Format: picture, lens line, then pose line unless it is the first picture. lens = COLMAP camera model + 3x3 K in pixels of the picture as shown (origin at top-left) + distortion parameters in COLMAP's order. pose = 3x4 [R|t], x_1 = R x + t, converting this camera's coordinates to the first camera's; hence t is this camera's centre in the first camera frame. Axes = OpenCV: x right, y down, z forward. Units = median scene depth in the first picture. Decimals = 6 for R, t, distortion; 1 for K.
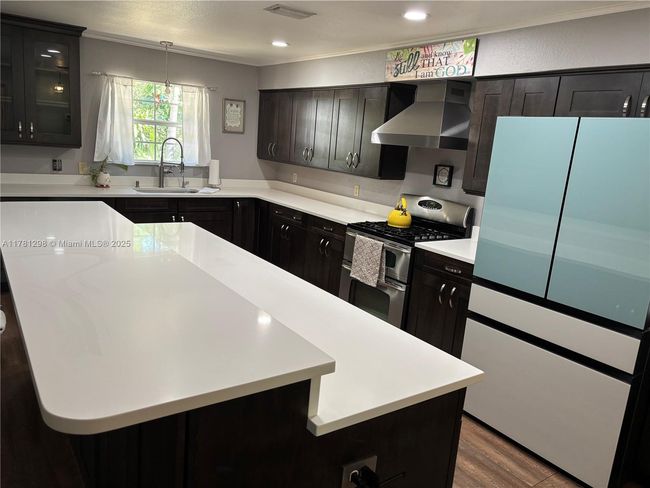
lens RADIAL K [[497.8, 0, 326.6], [0, 497.8, 242.1], [0, 0, 1]] dist [0.048836, -0.049837]
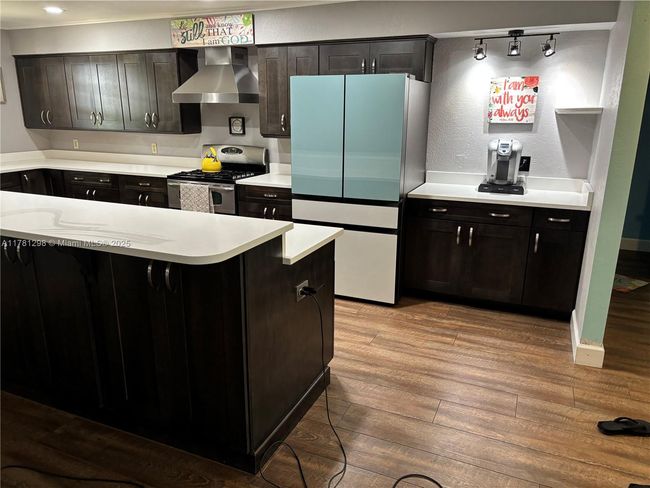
lens RADIAL K [[497.8, 0, 335.2], [0, 497.8, 251.5], [0, 0, 1]] dist [0.048836, -0.049837]
pose [[0.848023, -0.218802, 0.482683, -0.232125], [0.168579, 0.974856, 0.145730, 0.030928], [-0.502433, -0.042212, 0.863585, -0.206471]]
